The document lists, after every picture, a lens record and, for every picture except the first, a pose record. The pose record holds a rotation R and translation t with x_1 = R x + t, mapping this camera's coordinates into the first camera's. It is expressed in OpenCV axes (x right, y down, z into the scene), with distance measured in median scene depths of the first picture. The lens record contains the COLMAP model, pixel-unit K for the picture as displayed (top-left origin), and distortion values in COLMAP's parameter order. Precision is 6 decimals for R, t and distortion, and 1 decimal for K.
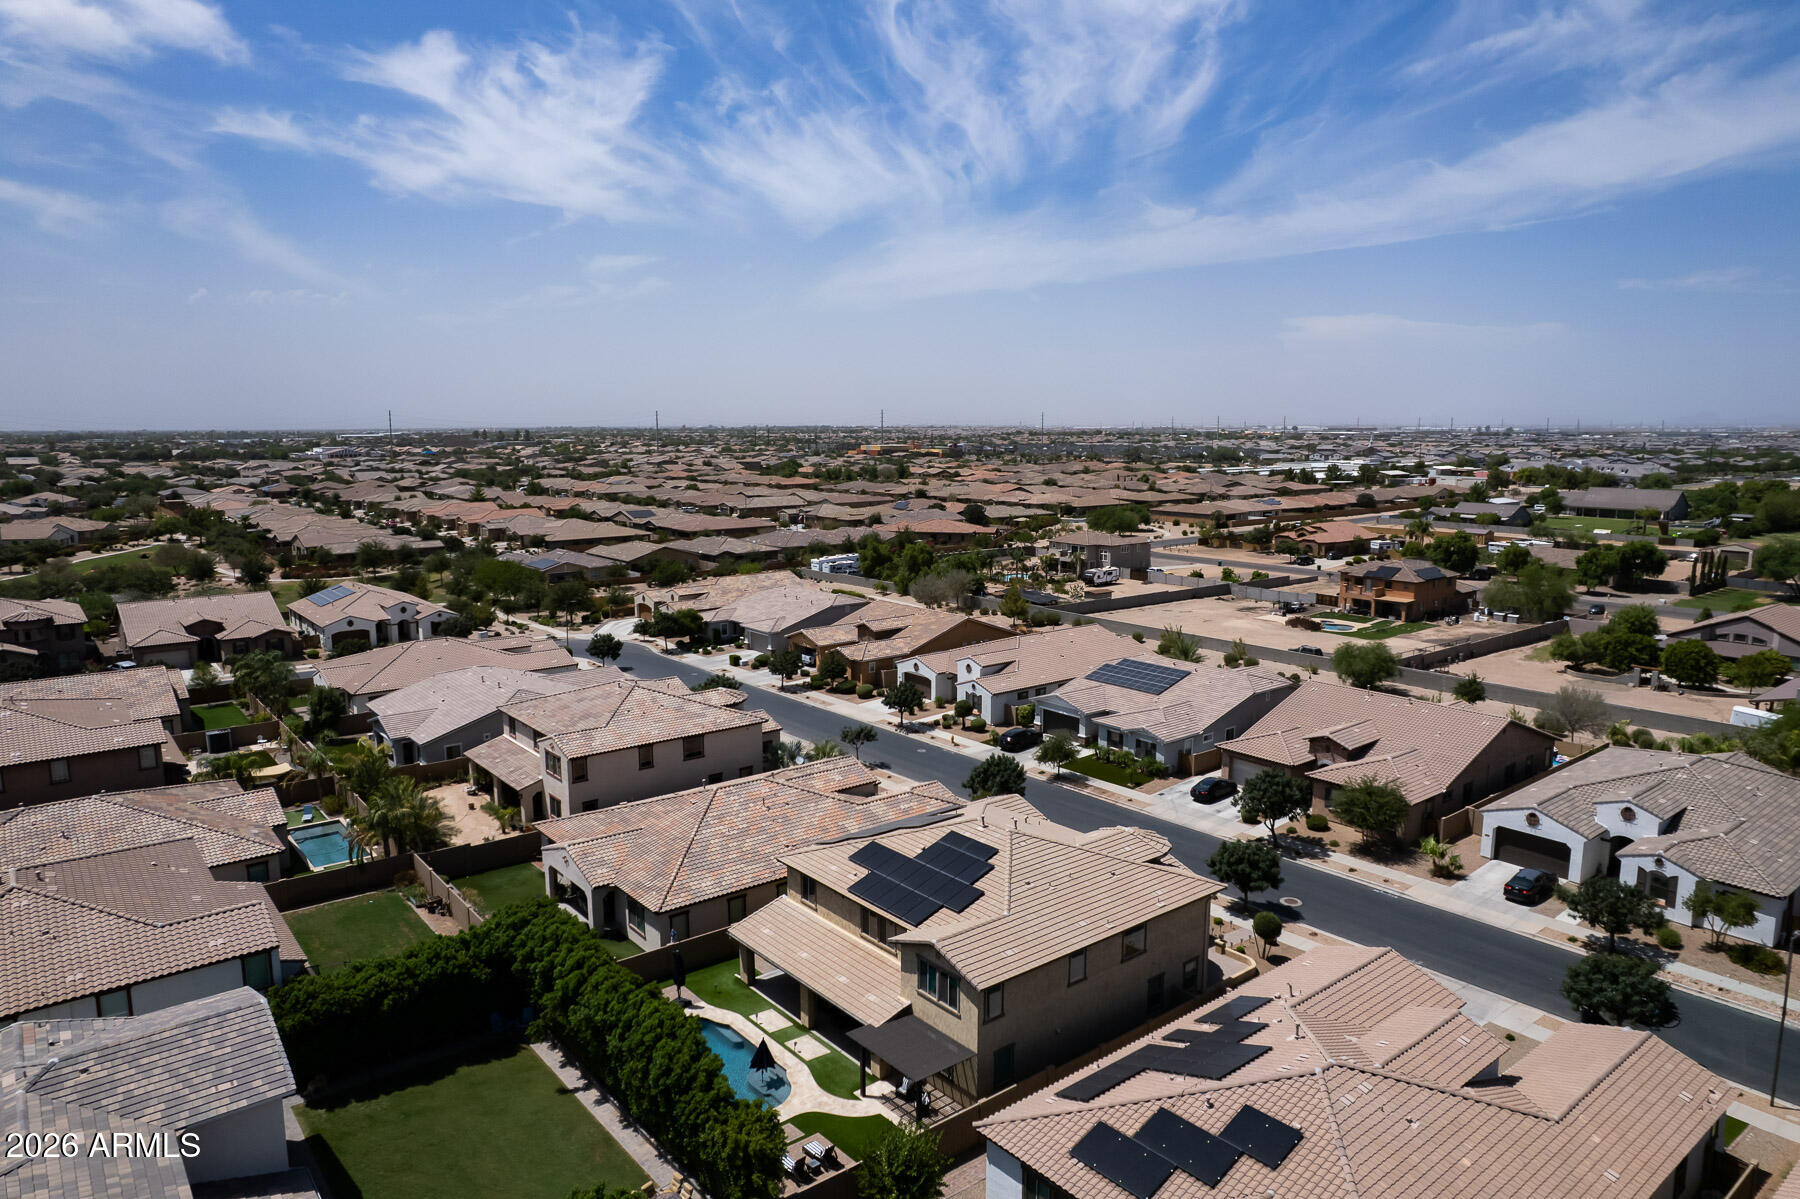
lens RADIAL K [[1153.8, 0, 900.0], [0, 1153.8, 599.5], [0, 0, 1]] dist [-0.071009, 0.064176]
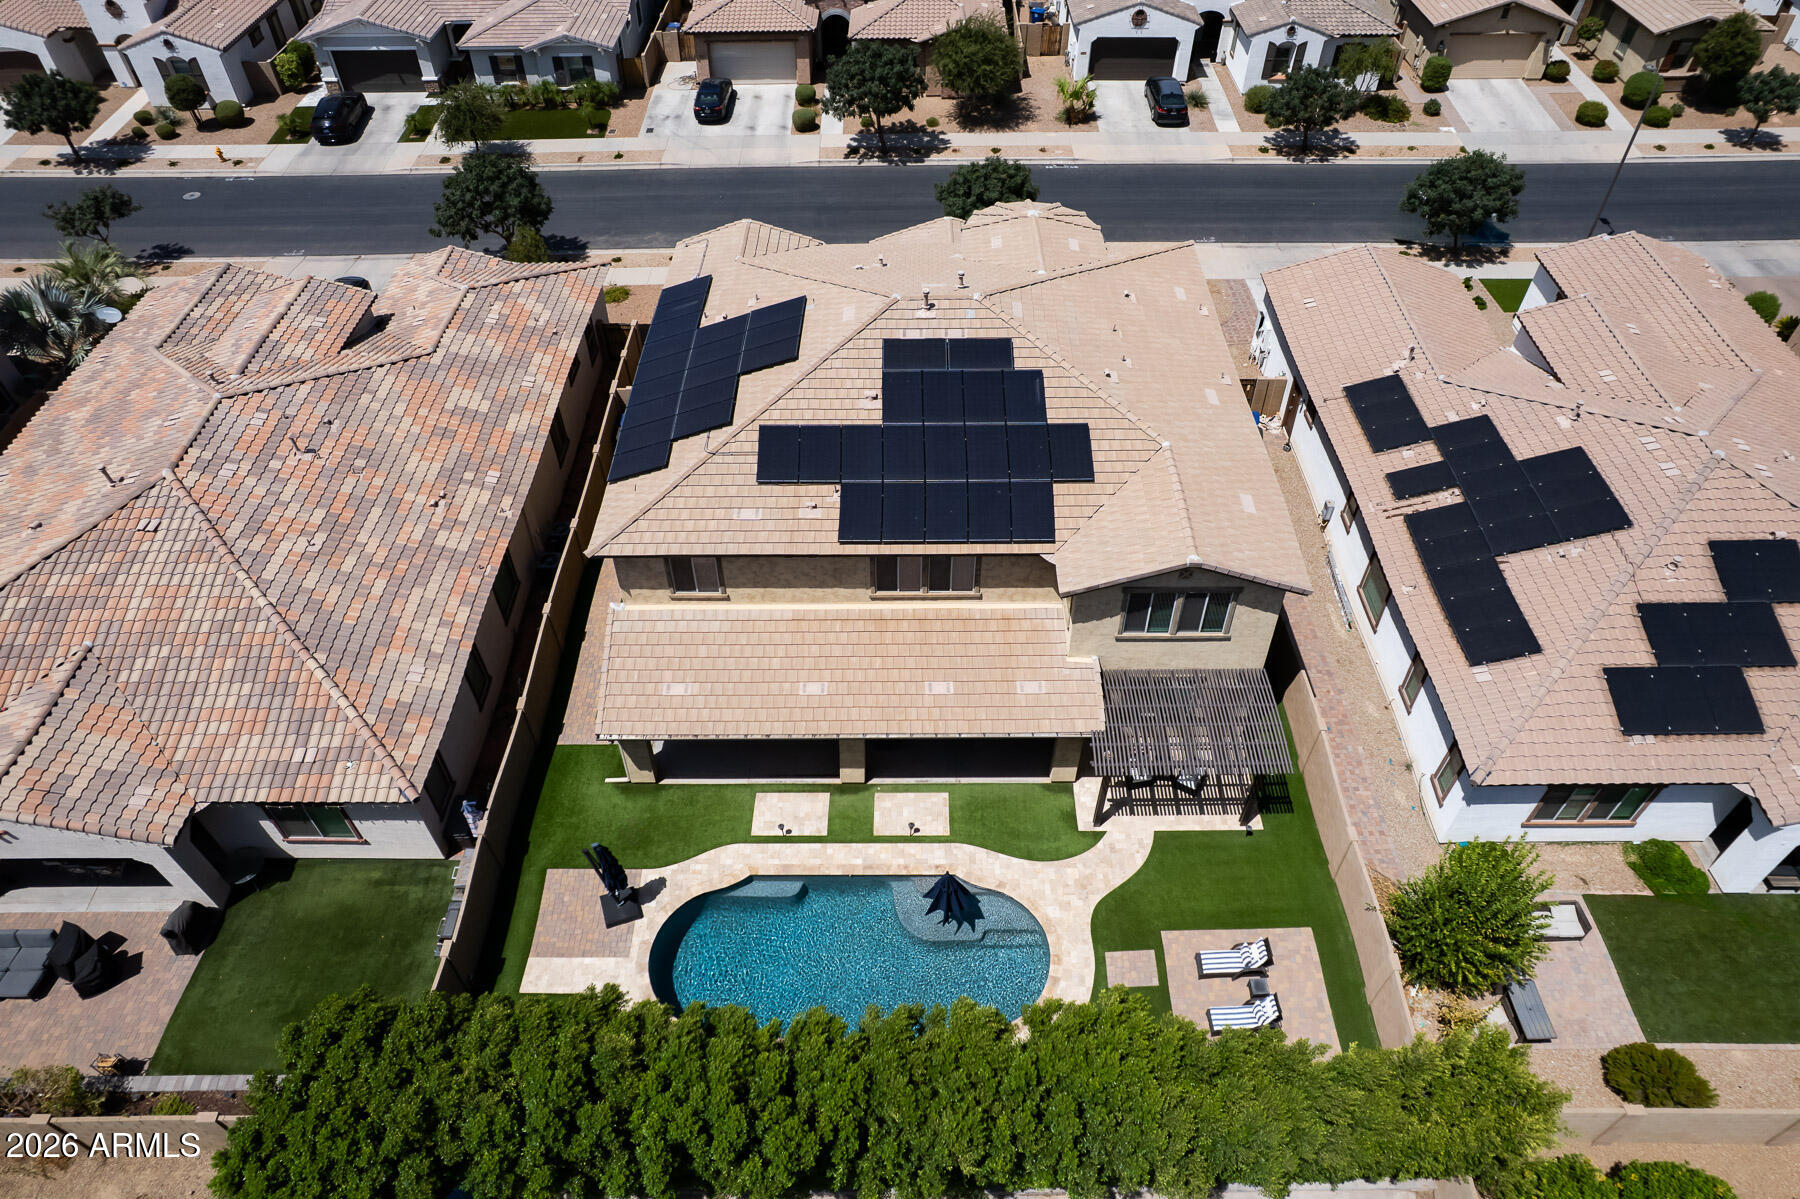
lens RADIAL K [[1153.8, 0, 900.0], [0, 1153.8, 599.5], [0, 0, 1]] dist [-0.071009, 0.064176]
pose [[0.633766, -0.555891, 0.537890, -0.301888], [0.129028, 0.761606, 0.635066, -0.041972], [-0.762688, -0.333080, 0.554405, 0.666060]]
